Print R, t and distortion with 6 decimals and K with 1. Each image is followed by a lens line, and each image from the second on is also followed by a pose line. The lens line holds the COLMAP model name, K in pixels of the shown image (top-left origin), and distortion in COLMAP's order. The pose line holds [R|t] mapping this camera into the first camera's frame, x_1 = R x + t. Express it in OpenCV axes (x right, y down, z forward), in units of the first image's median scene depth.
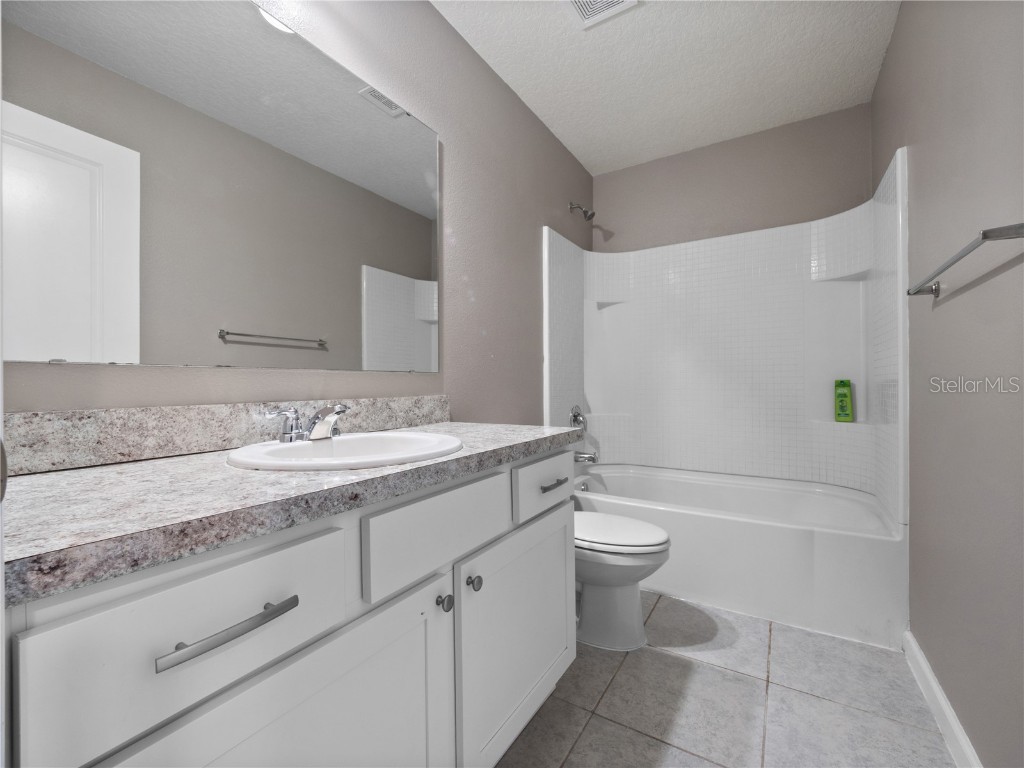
lens RADIAL K [[450.1, 0, 511.4], [0, 450.1, 384.6], [0, 0, 1]] dist [0.000702, -0.000145]
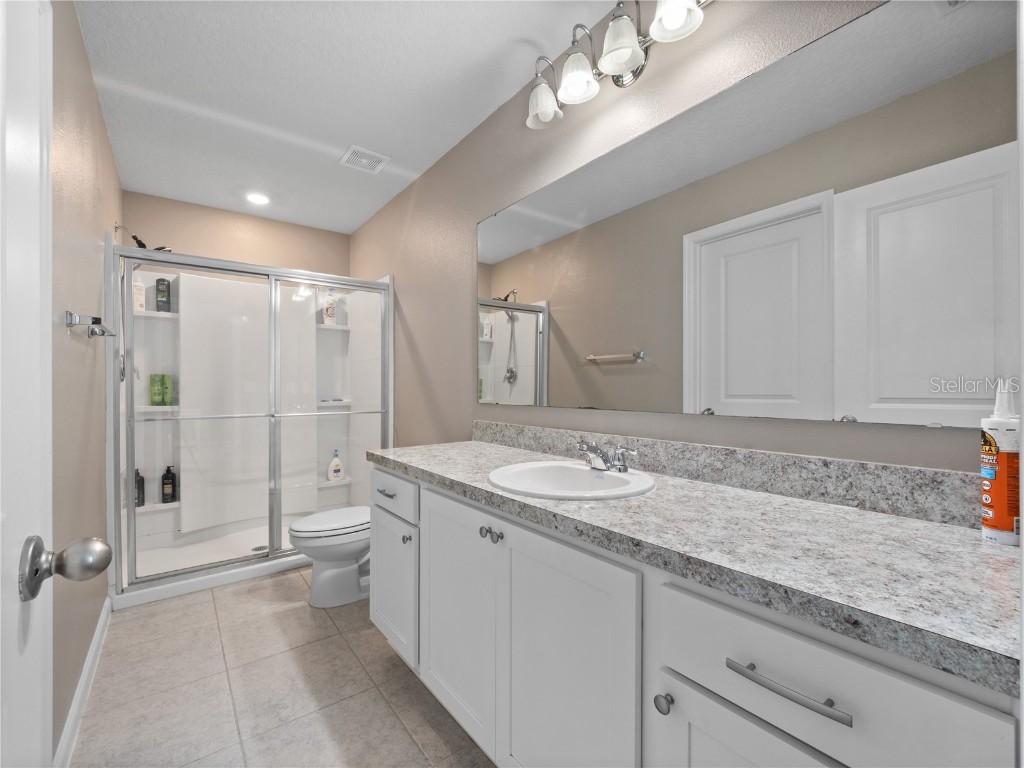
lens RADIAL K [[450.1, 0, 511.2], [0, 450.1, 387.5], [0, 0, 1]] dist [0.000702, -0.000145]
pose [[-0.365005, 0.001240, -0.931005, 0.812304], [0.000545, 0.999999, 0.001118, -0.232352], [0.931006, -0.000099, -0.365005, 0.865014]]
